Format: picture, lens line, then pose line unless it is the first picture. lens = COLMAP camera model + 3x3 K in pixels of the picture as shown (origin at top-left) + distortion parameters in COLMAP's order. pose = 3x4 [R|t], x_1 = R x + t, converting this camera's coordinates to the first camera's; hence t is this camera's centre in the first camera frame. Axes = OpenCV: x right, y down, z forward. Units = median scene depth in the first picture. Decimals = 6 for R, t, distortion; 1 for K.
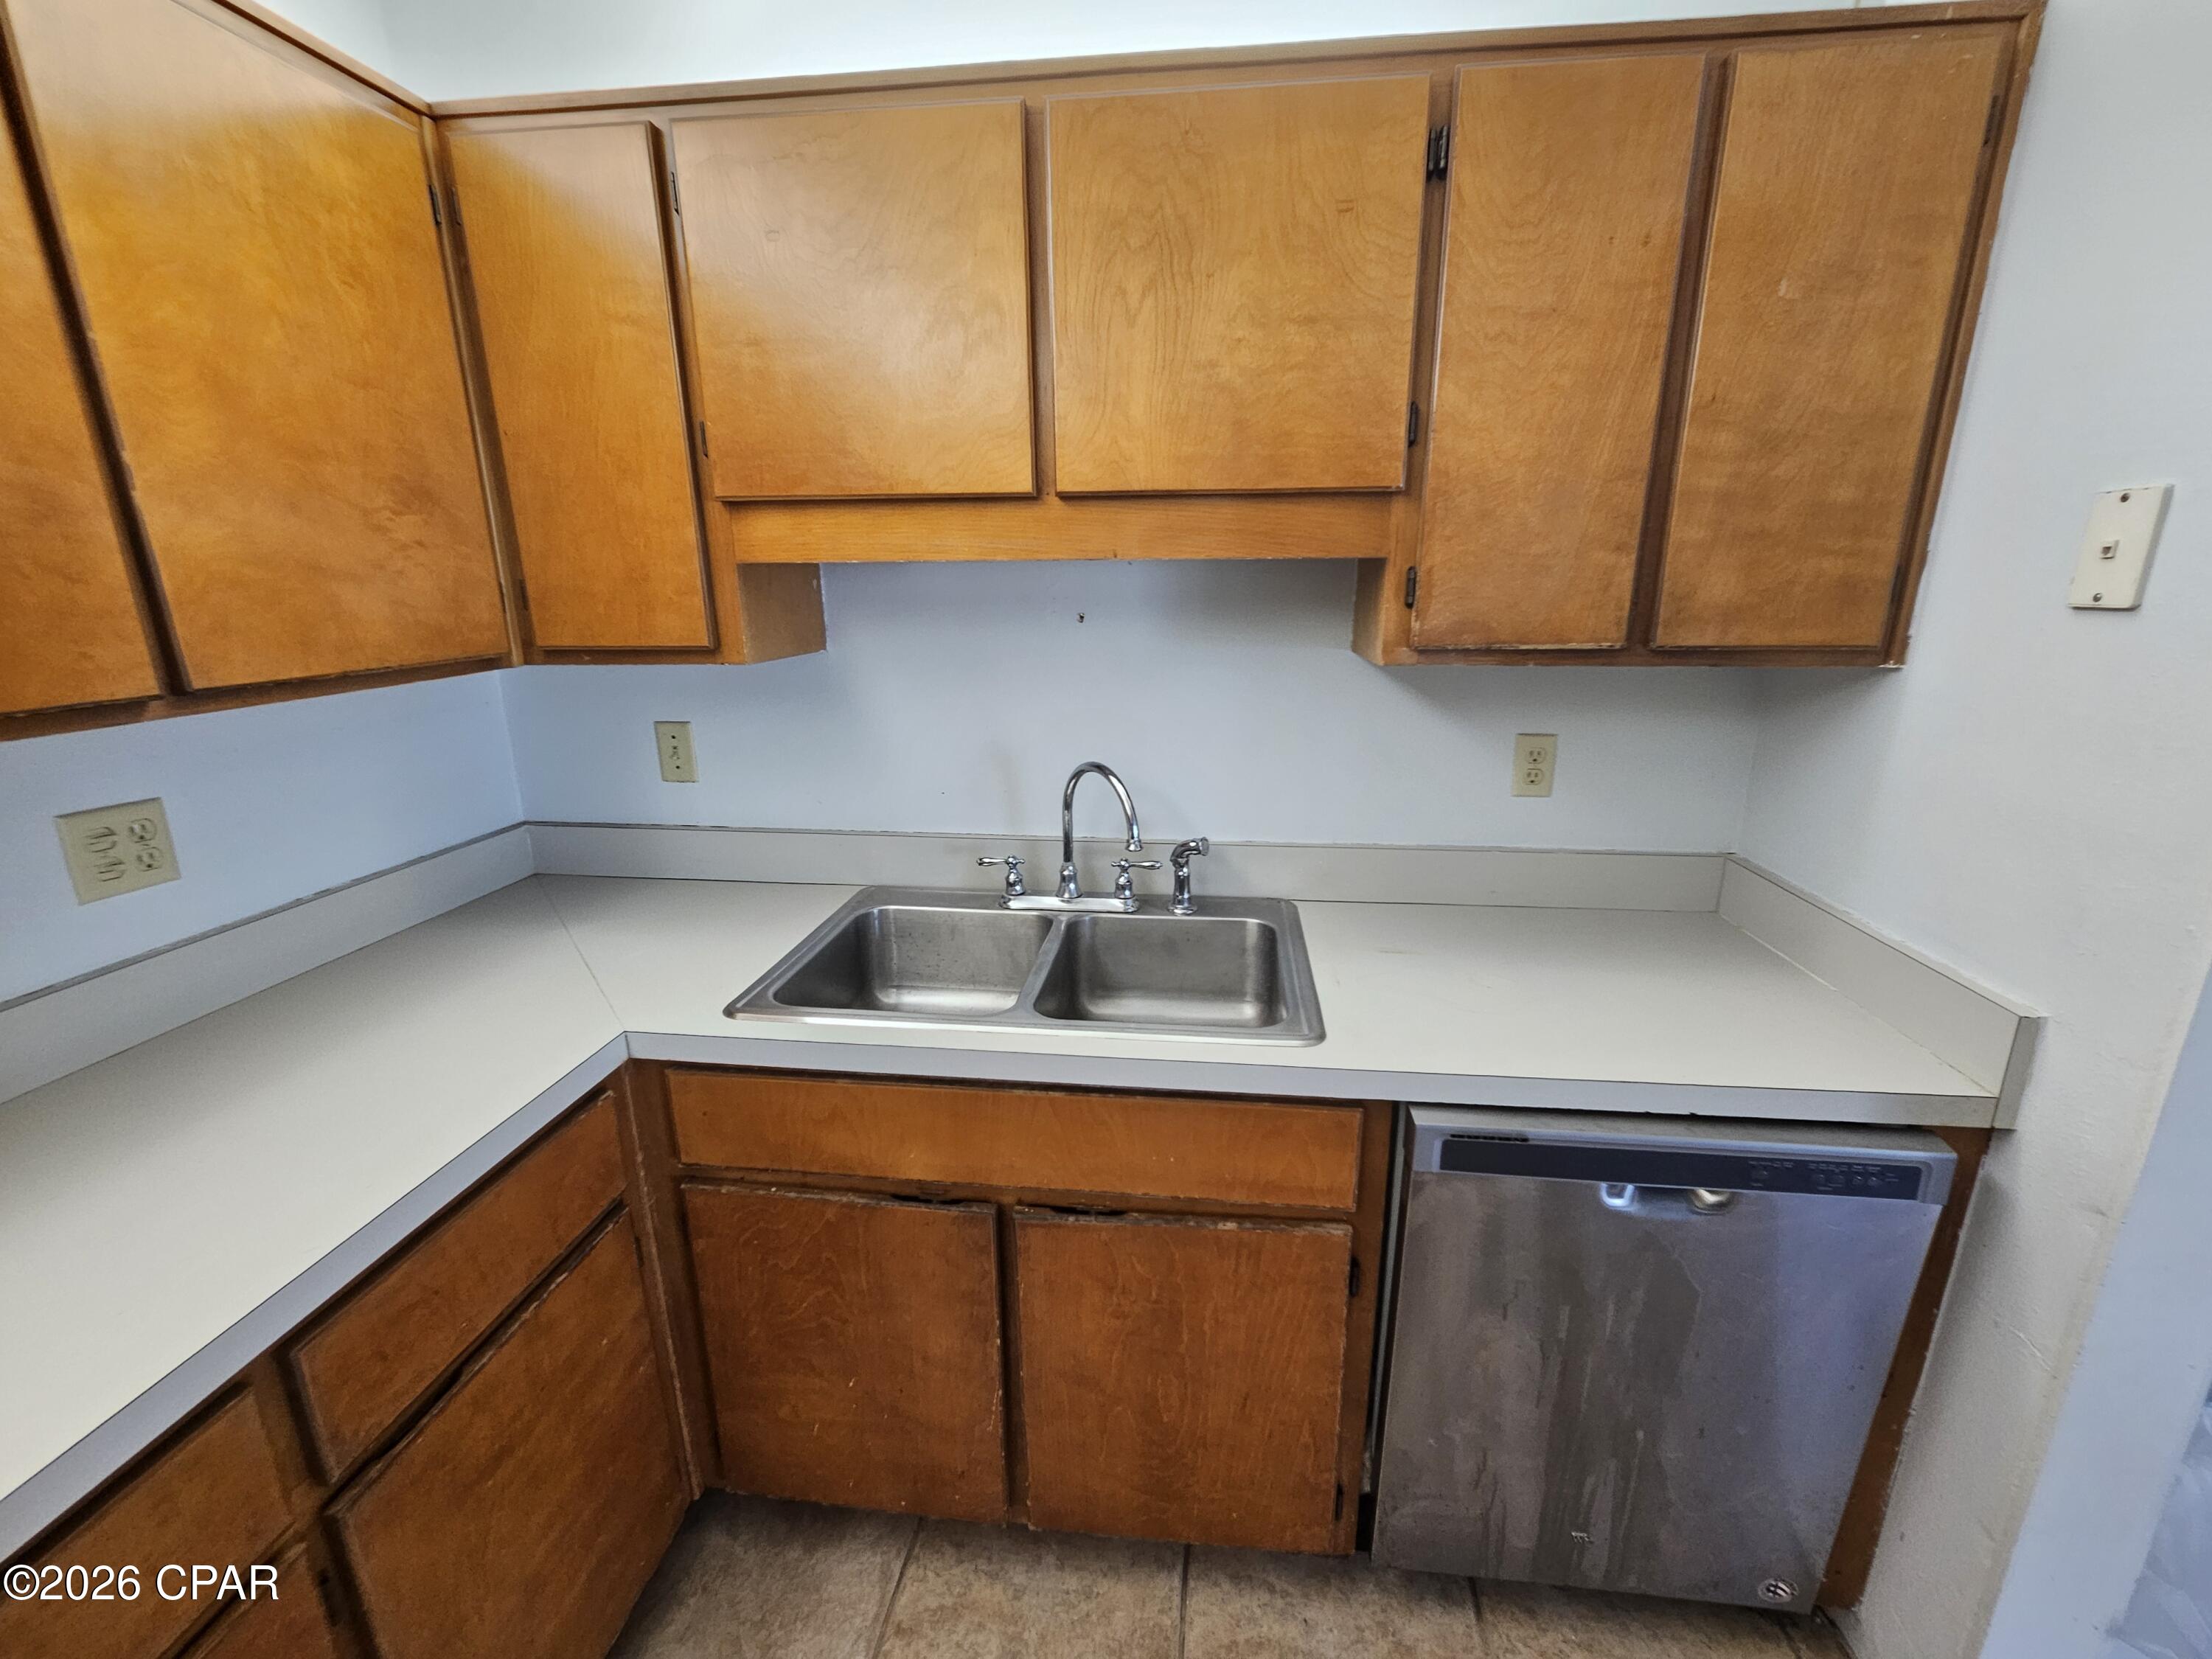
lens RADIAL K [[905.1, 0, 1109.3], [0, 905.1, 829.5], [0, 0, 1]] dist [-0.003986, 0.002200]
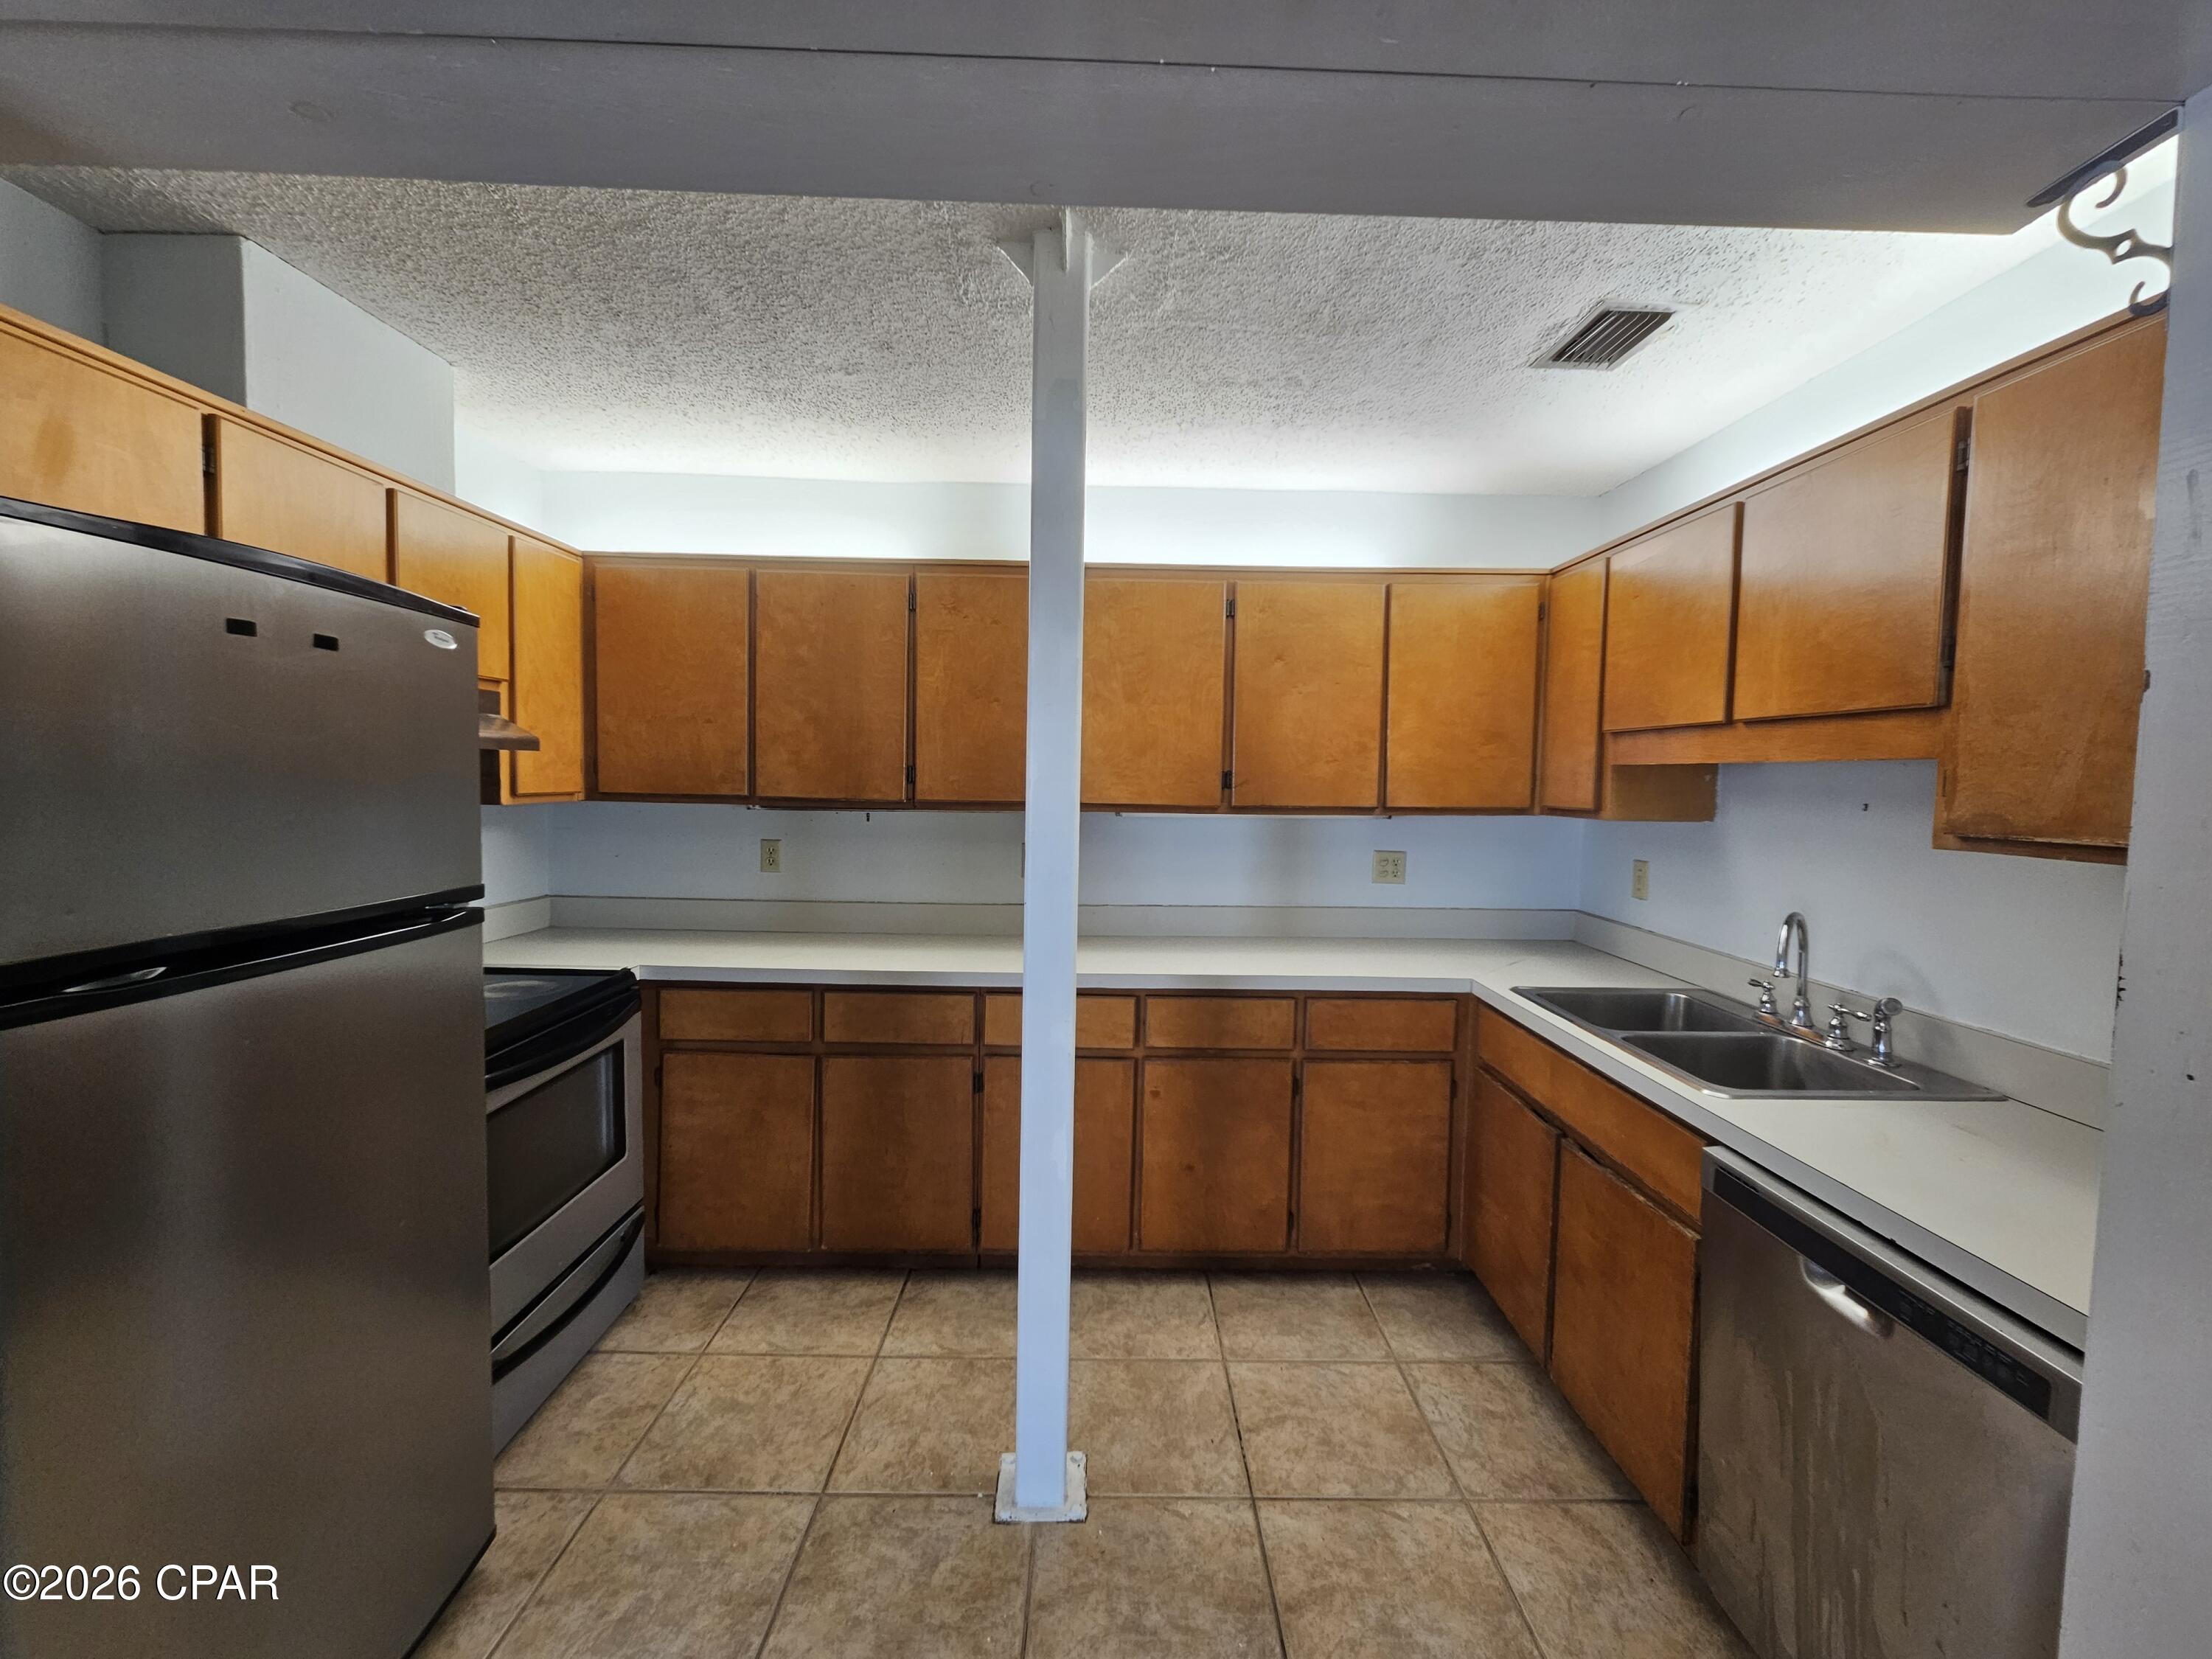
lens RADIAL K [[905.1, 0, 1107.0], [0, 905.1, 823.5], [0, 0, 1]] dist [-0.003986, 0.002200]
pose [[0.116917, 0.062684, -0.991161, 1.389458], [-0.281309, 0.959224, 0.027481, 0.056246], [0.952468, 0.275609, 0.129783, -0.176341]]
